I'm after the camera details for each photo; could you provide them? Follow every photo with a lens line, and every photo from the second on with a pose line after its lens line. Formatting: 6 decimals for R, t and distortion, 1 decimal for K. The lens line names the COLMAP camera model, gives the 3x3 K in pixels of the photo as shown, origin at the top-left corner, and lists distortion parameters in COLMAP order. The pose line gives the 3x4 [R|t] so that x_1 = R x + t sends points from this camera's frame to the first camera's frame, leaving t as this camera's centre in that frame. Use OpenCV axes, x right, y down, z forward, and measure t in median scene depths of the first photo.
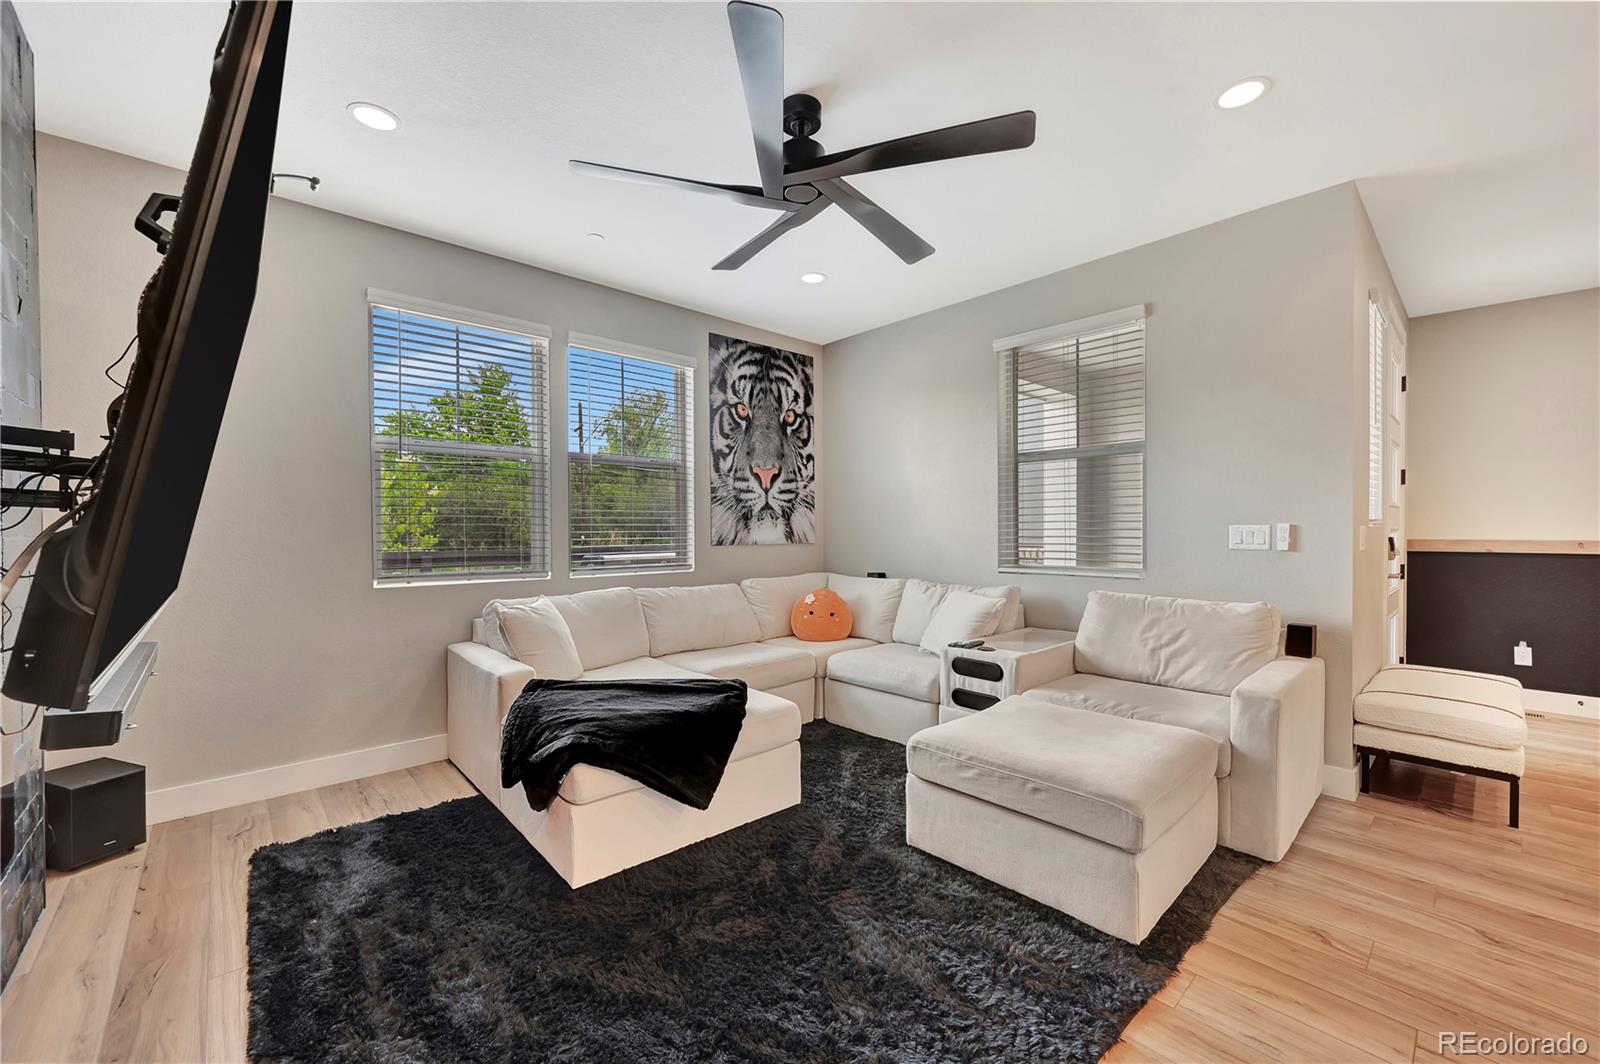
lens RADIAL K [[638.4, 0, 807.4], [0, 638.4, 534.1], [0, 0, 1]] dist [-0.002972, 0.000982]
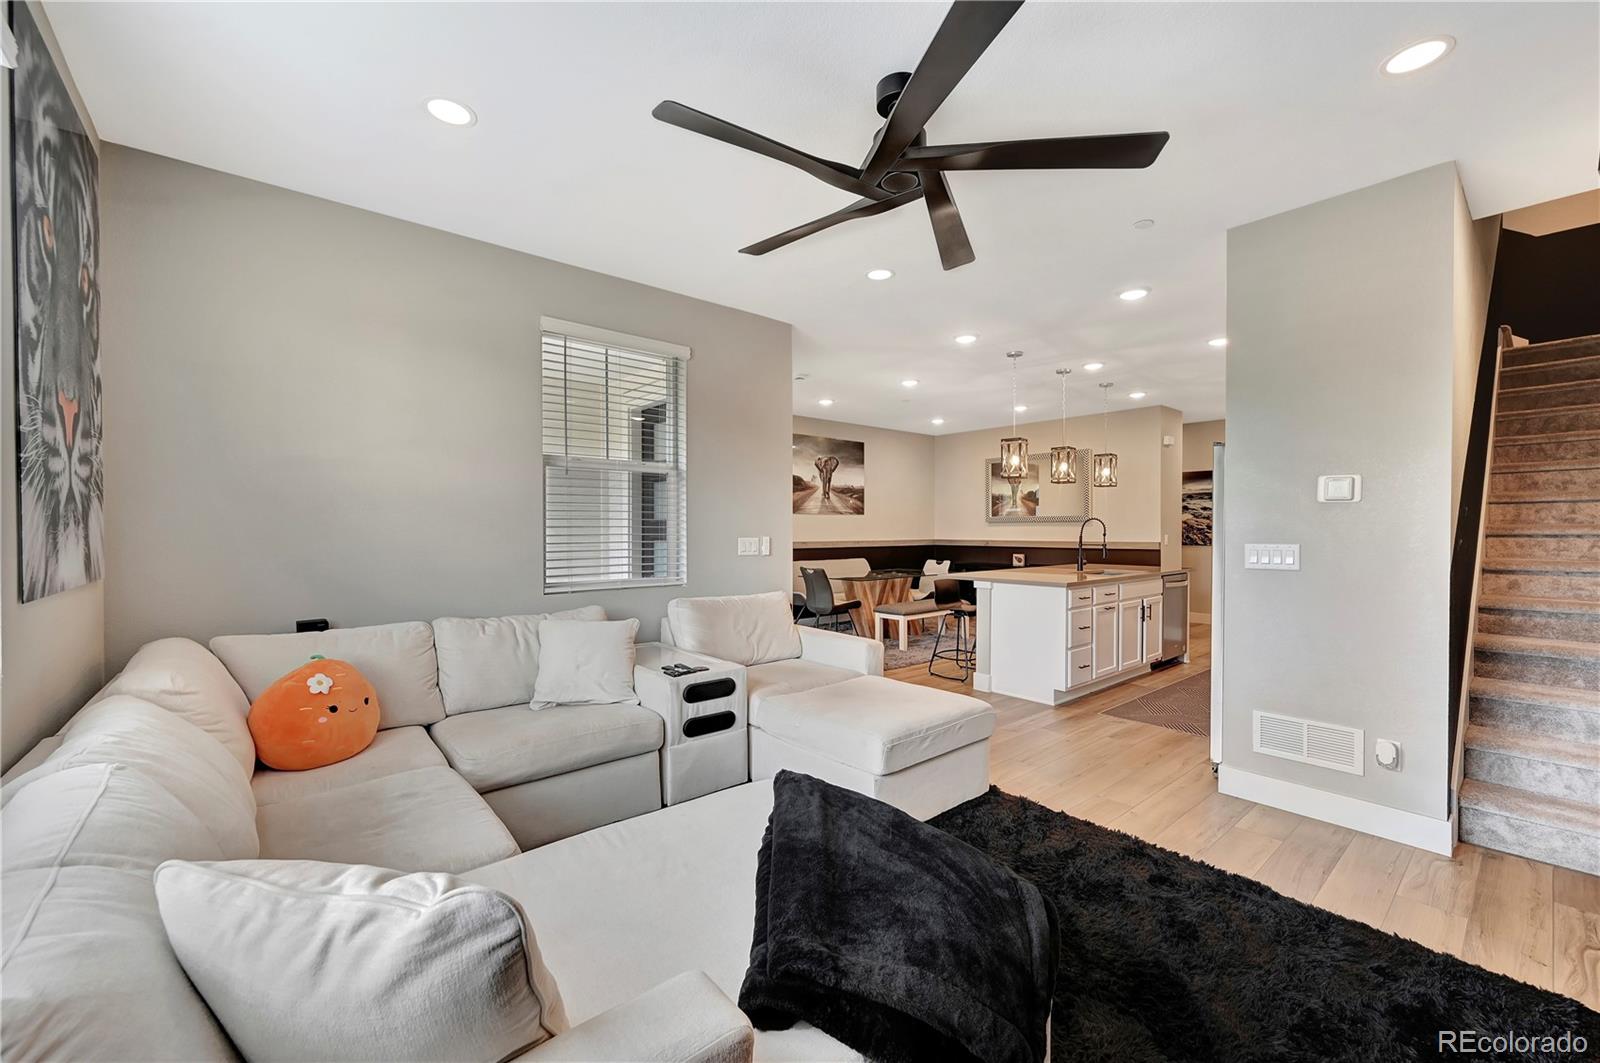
lens RADIAL K [[638.4, 0, 807.6], [0, 638.4, 534.0], [0, 0, 1]] dist [-0.002972, 0.000982]
pose [[0.024387, -0.003560, 0.999696, -0.459058], [0.005842, 0.999977, 0.003418, -0.017487], [-0.999686, 0.005757, 0.024407, 0.548446]]
